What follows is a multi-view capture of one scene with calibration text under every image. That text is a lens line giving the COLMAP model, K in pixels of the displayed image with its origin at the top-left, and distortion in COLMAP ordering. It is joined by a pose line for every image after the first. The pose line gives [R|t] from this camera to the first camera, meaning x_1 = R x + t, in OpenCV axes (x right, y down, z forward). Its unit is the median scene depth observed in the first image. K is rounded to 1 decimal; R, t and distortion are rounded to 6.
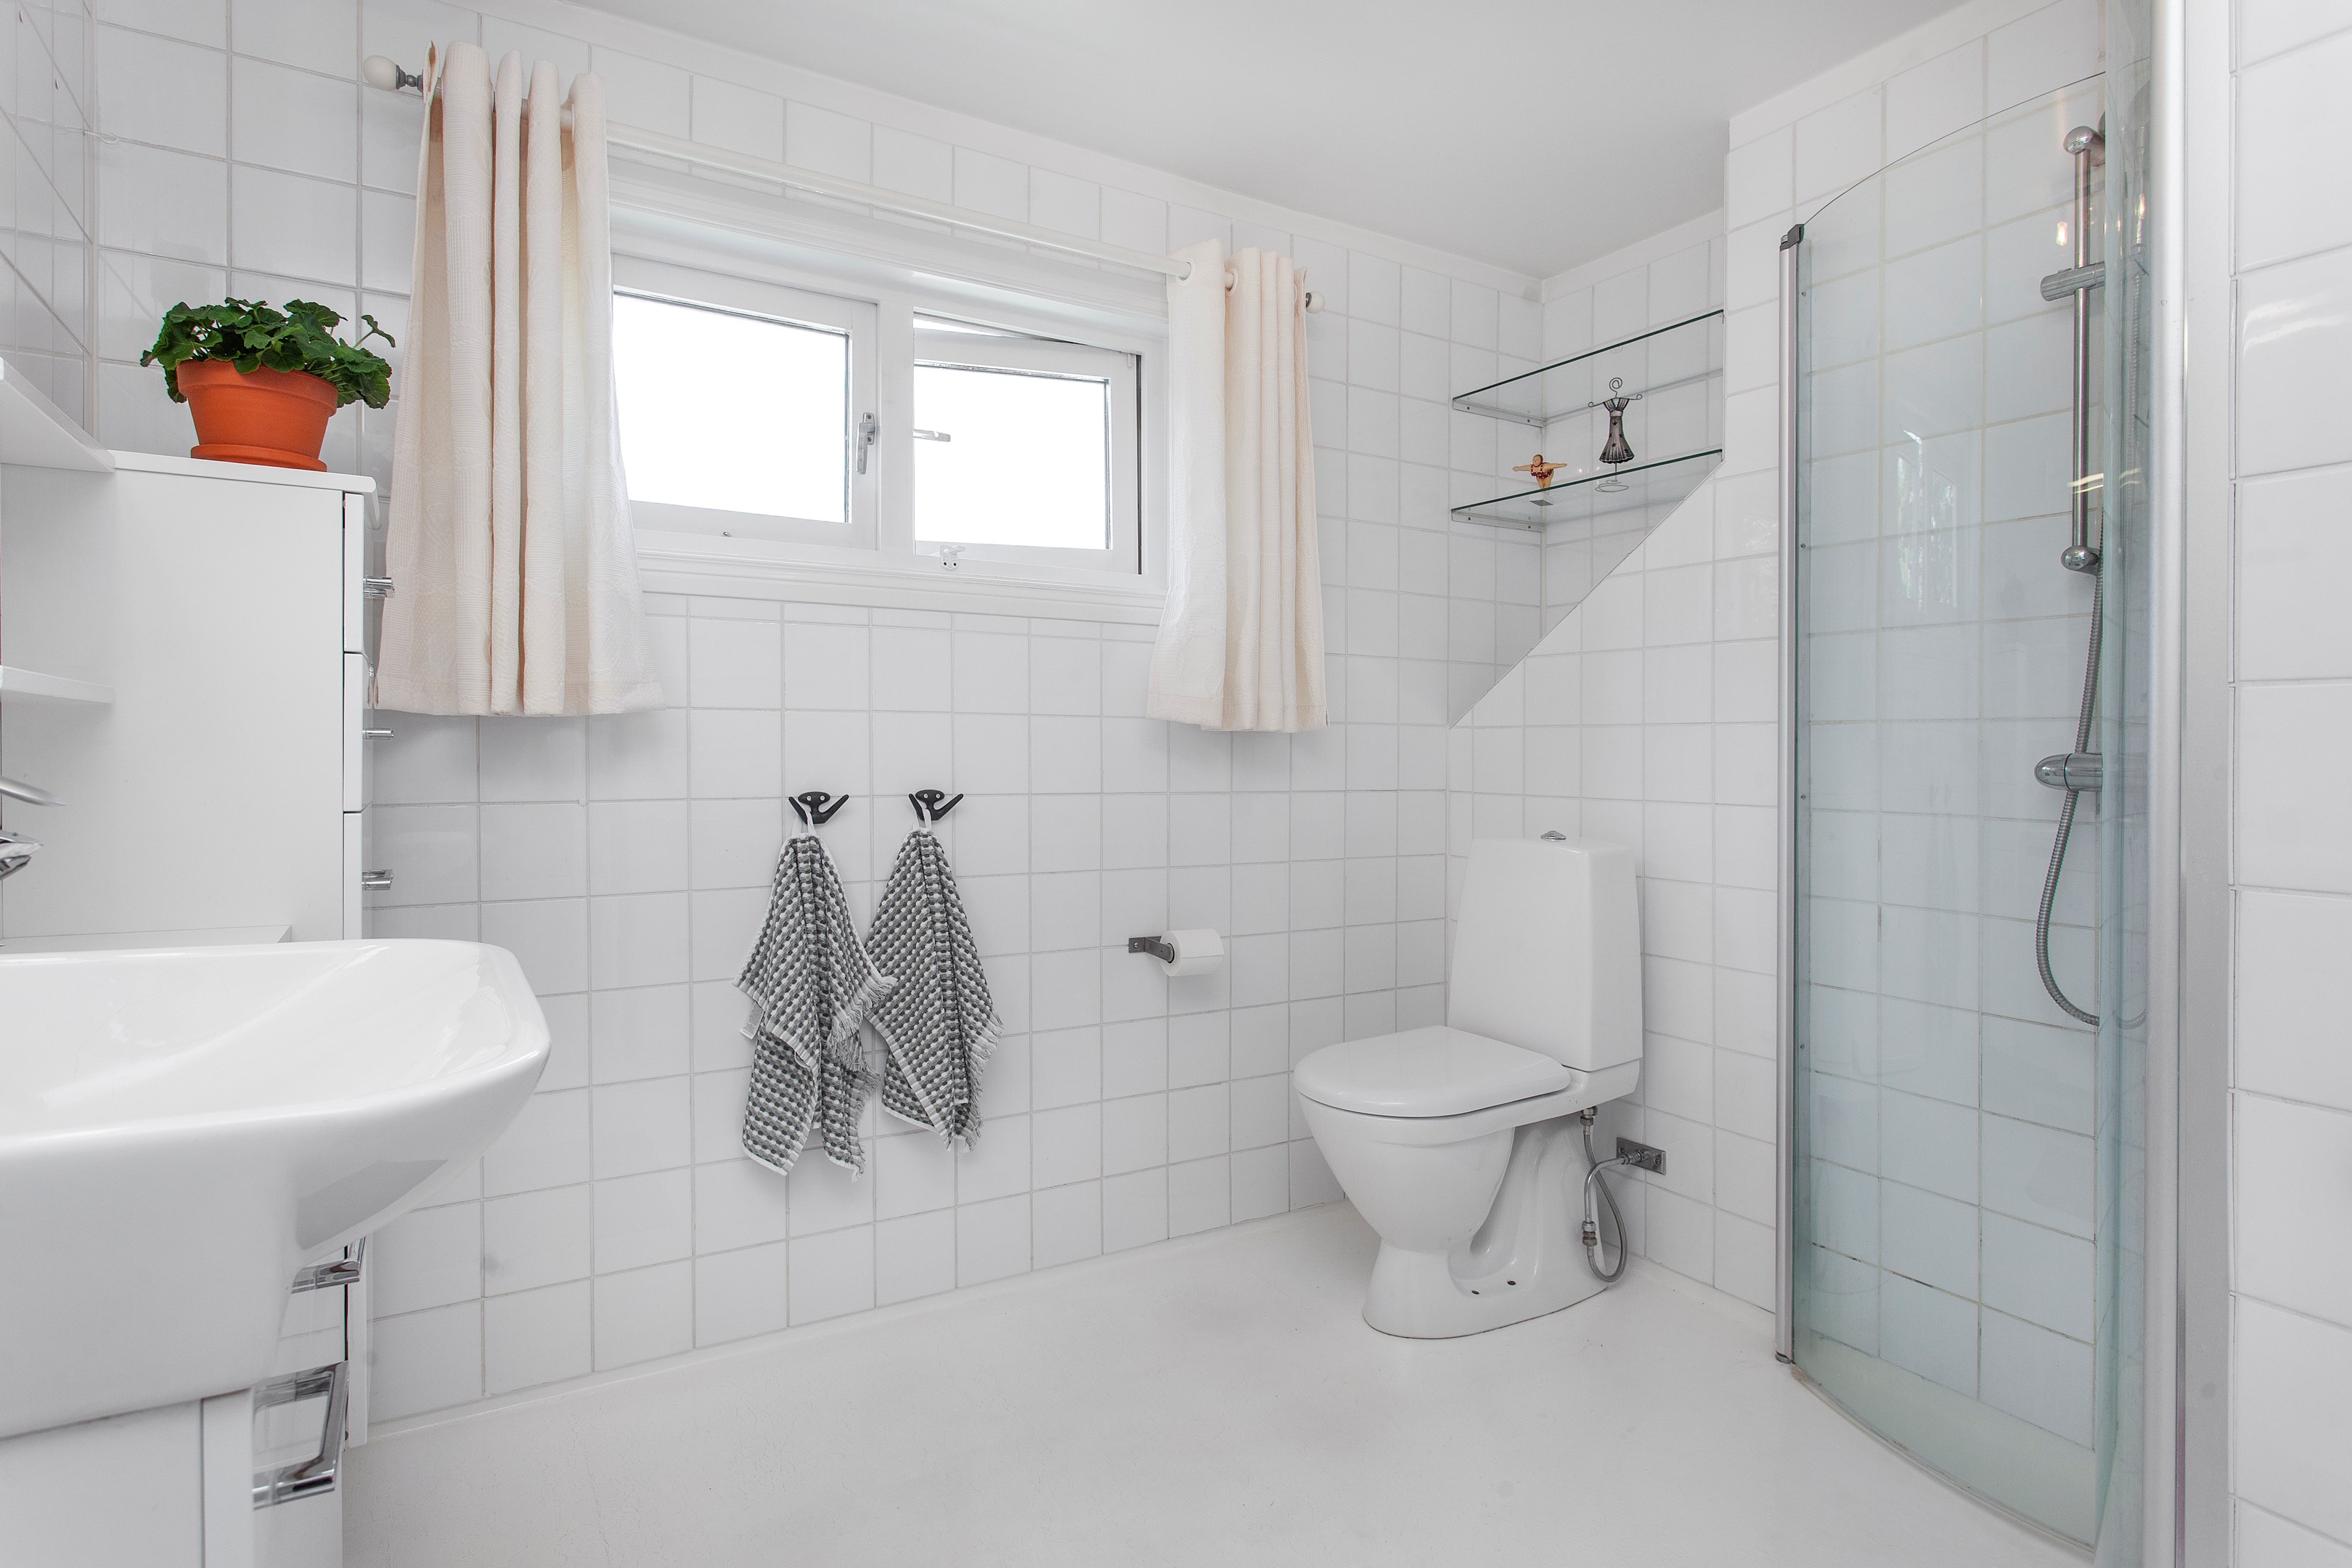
lens RADIAL K [[1216.0, 0, 1190.2], [0, 1216.0, 762.4], [0, 0, 1]] dist [-0.002426, -0.000148]
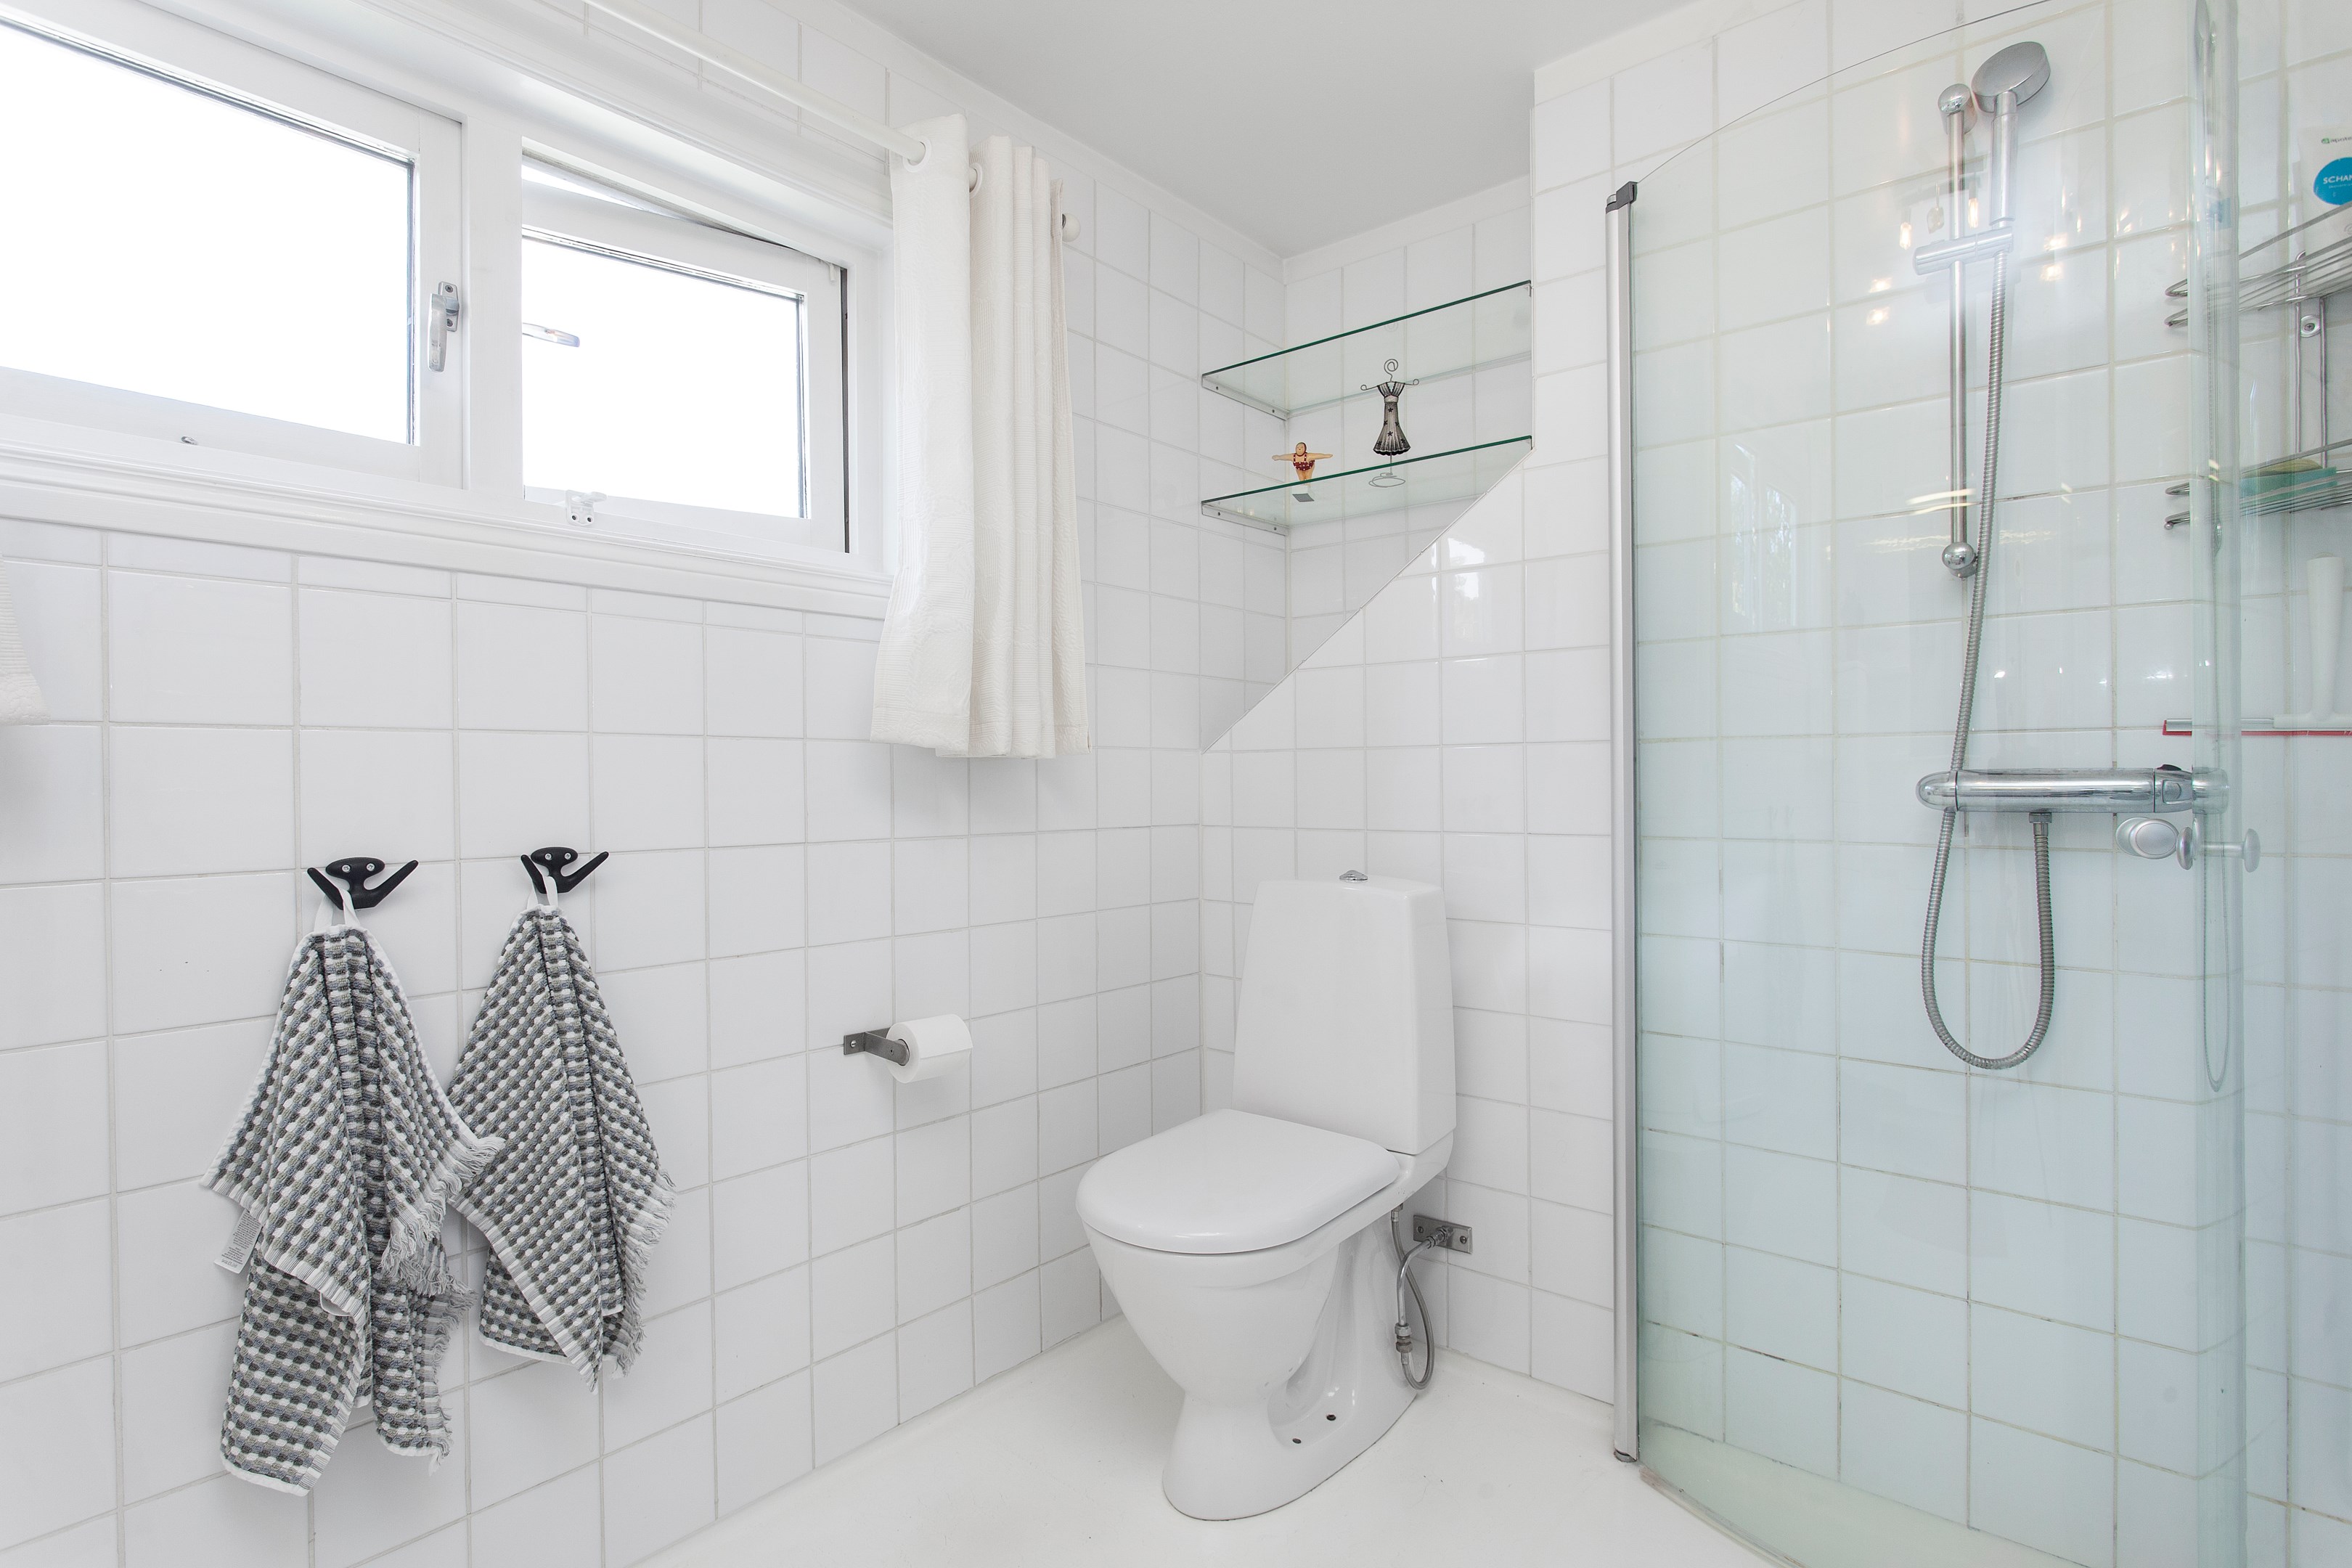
lens RADIAL K [[1147.0, 0, 1144.8], [0, 1147.0, 767.6], [0, 0, 1]] dist [-0.006865, 0.000635]
pose [[0.955633, -0.011733, 0.294325, -0.086731], [0.017992, 0.999666, -0.018566, -0.003816], [-0.294008, 0.023038, 0.955525, 0.293797]]
